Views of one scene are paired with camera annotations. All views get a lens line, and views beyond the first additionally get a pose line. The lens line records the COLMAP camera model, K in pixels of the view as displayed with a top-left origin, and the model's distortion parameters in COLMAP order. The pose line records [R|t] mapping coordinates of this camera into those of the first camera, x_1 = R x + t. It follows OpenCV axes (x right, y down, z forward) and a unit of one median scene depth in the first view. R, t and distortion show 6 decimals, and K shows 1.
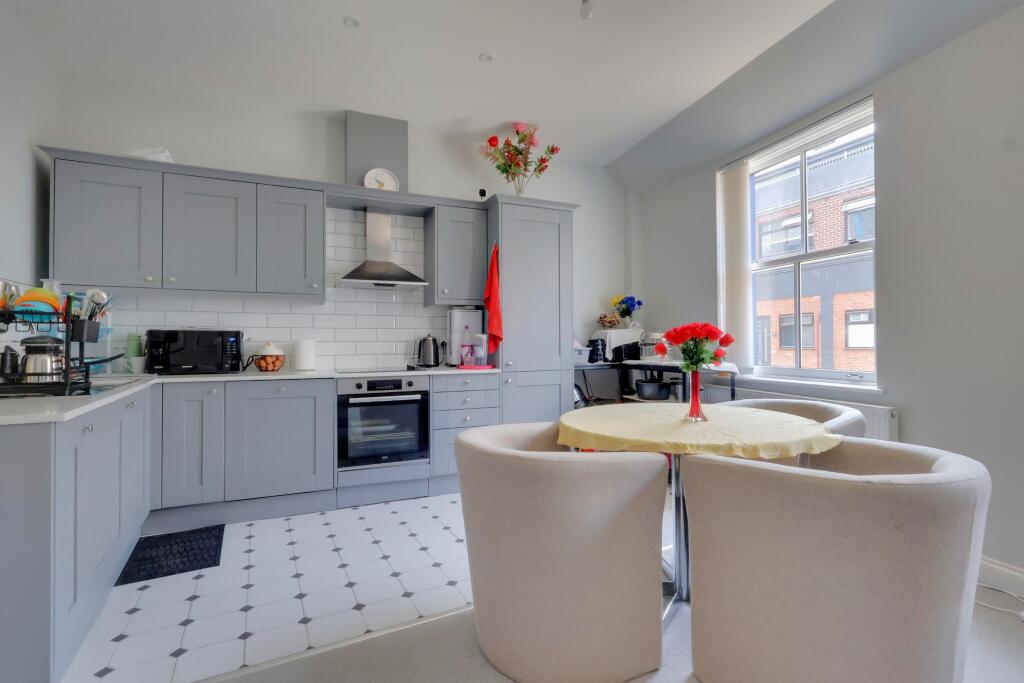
lens RADIAL K [[464.2, 0, 512.0], [0, 464.2, 341.5], [0, 0, 1]] dist [0.000125, -0.000286]
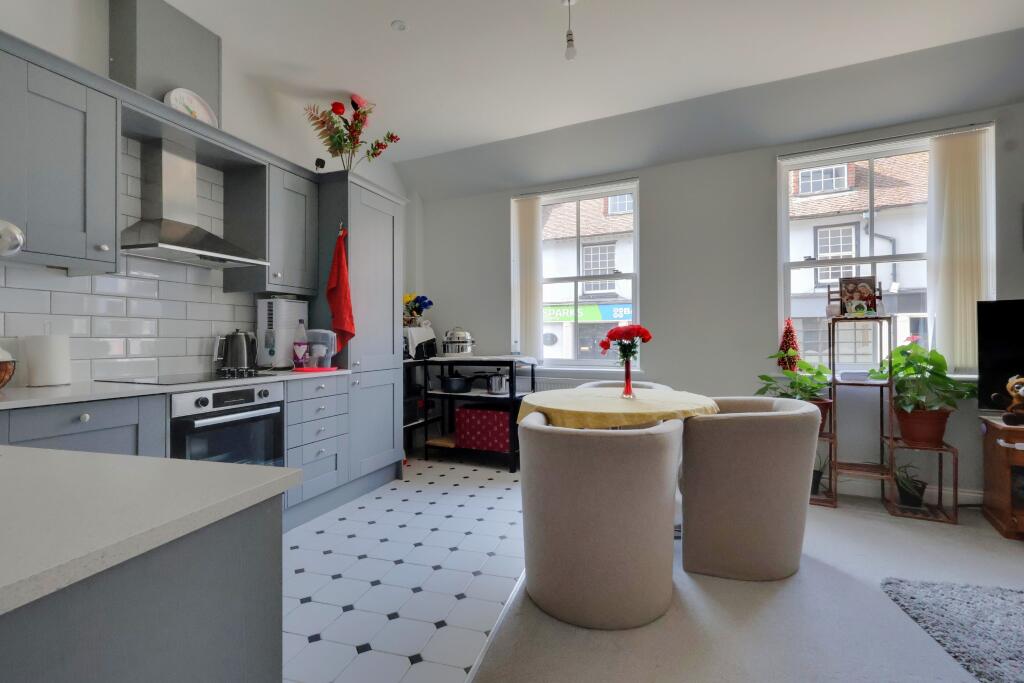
lens RADIAL K [[464.2, 0, 512.0], [0, 464.2, 341.5], [0, 0, 1]] dist [0.000125, -0.000286]
pose [[0.705432, 0.000403, 0.708778, -0.424414], [-0.003354, 0.999991, 0.002770, 0.001798], [-0.708770, -0.004331, 0.705426, 0.156099]]
